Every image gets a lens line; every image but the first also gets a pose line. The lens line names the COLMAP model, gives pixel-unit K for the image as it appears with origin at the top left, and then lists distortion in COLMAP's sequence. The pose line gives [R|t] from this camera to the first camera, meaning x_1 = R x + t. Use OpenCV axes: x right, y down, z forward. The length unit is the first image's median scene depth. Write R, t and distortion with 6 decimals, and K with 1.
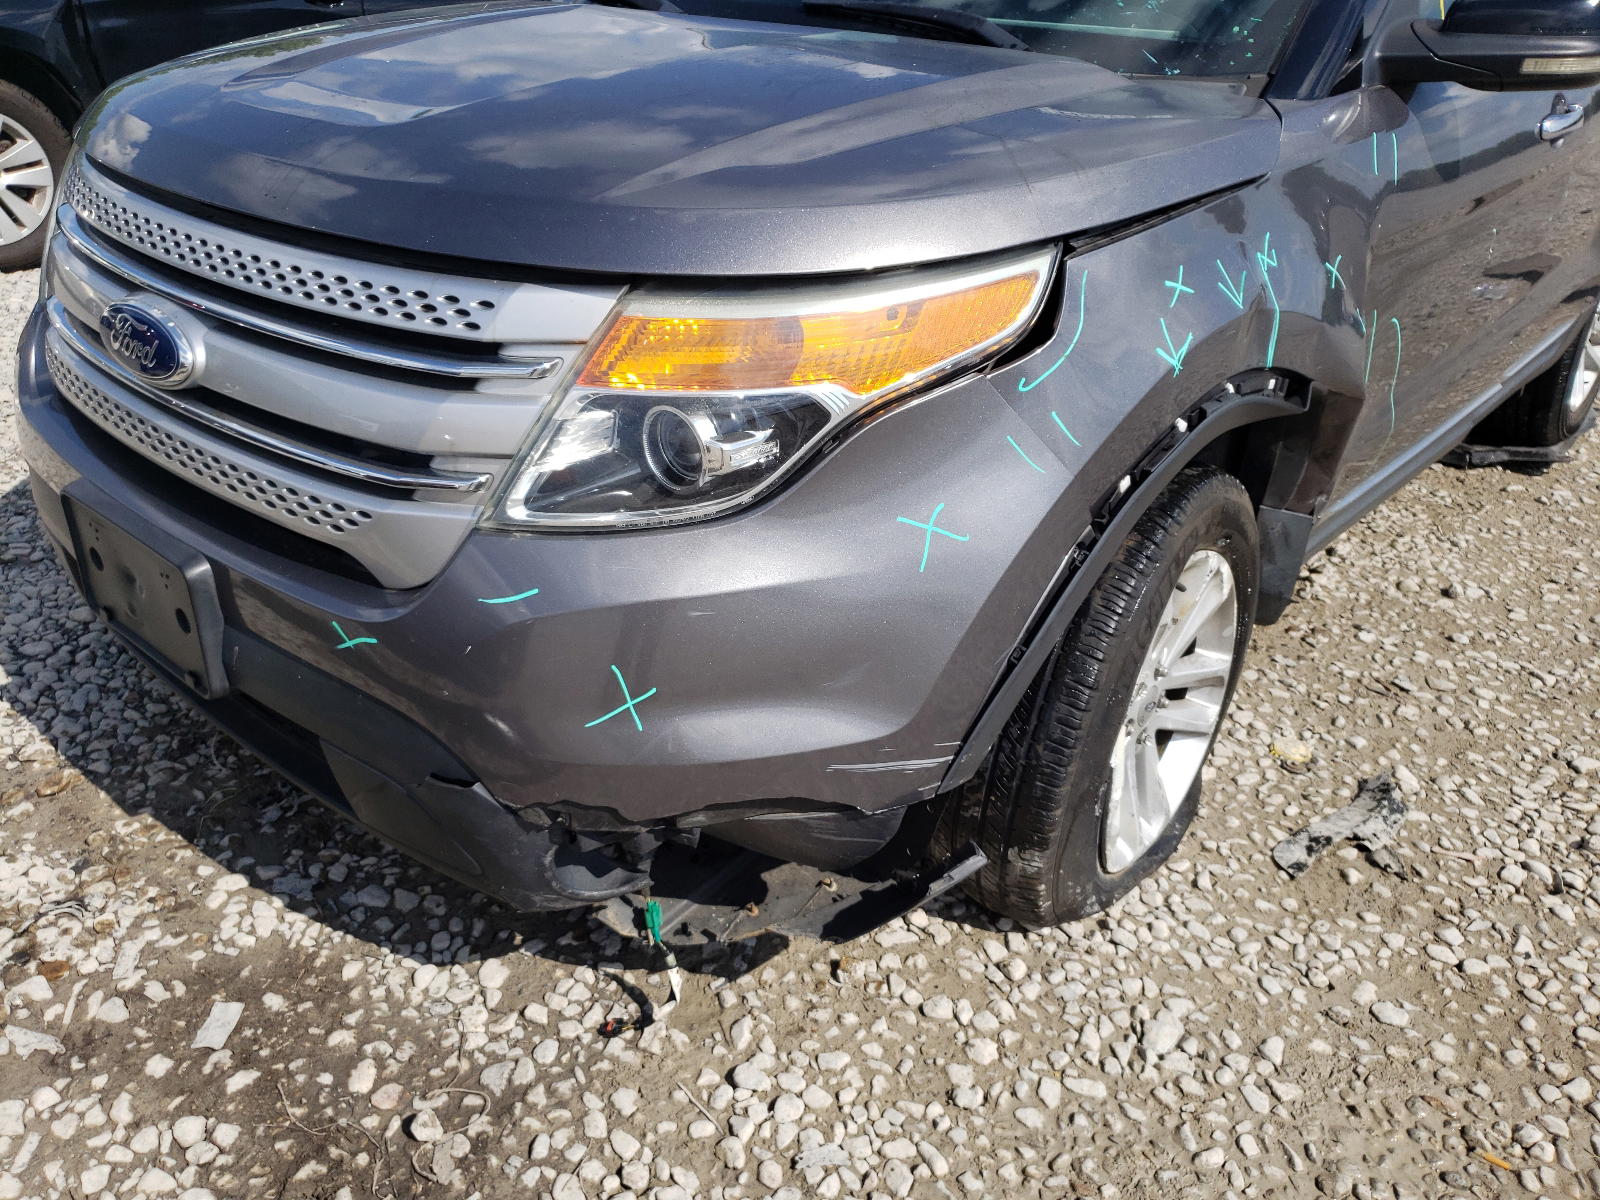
lens RADIAL K [[1317.9, 0, 800.8], [0, 1317.9, 598.5], [0, 0, 1]] dist [0.030553, -0.016396]
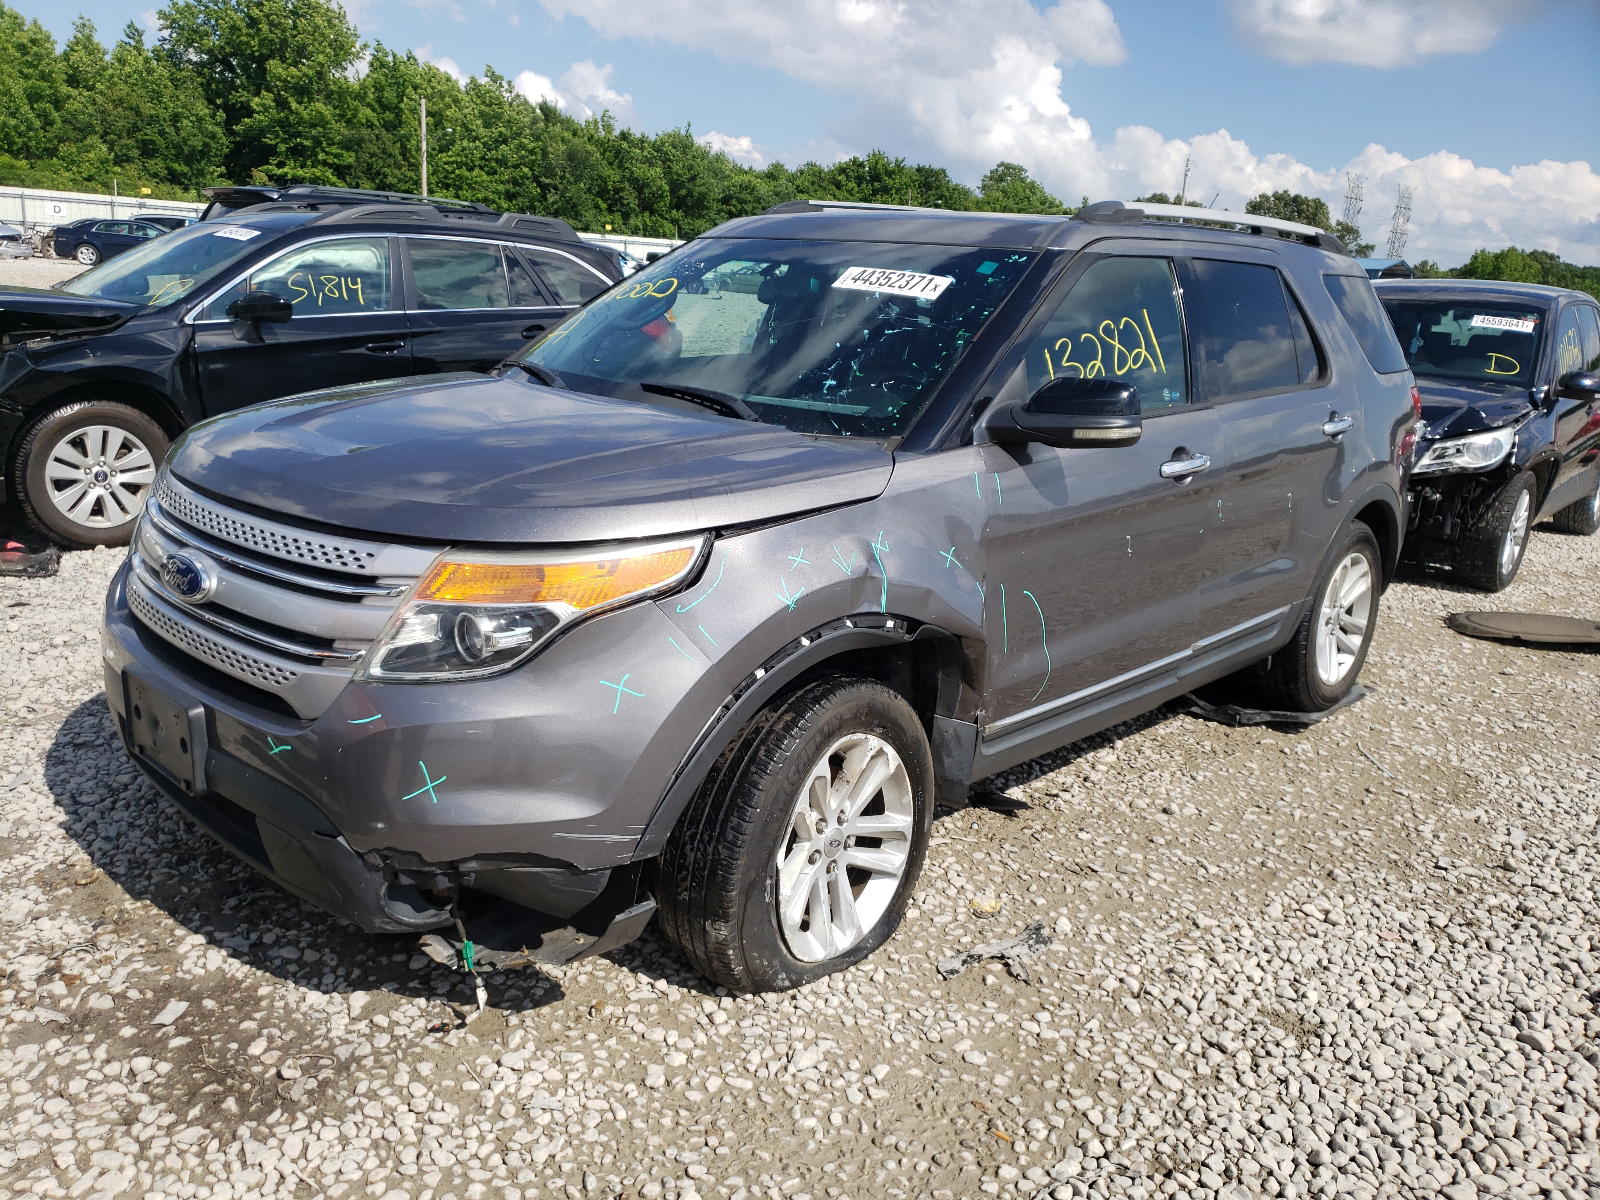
lens RADIAL K [[1329.0, 0, 801.6], [0, 1329.0, 604.9], [0, 0, 1]] dist [0.014592, 0.023813]
pose [[0.998580, 0.025695, -0.046670, 0.342744], [-0.035246, 0.975521, -0.217062, 0.170078], [0.039950, 0.218399, 0.975041, -0.568992]]
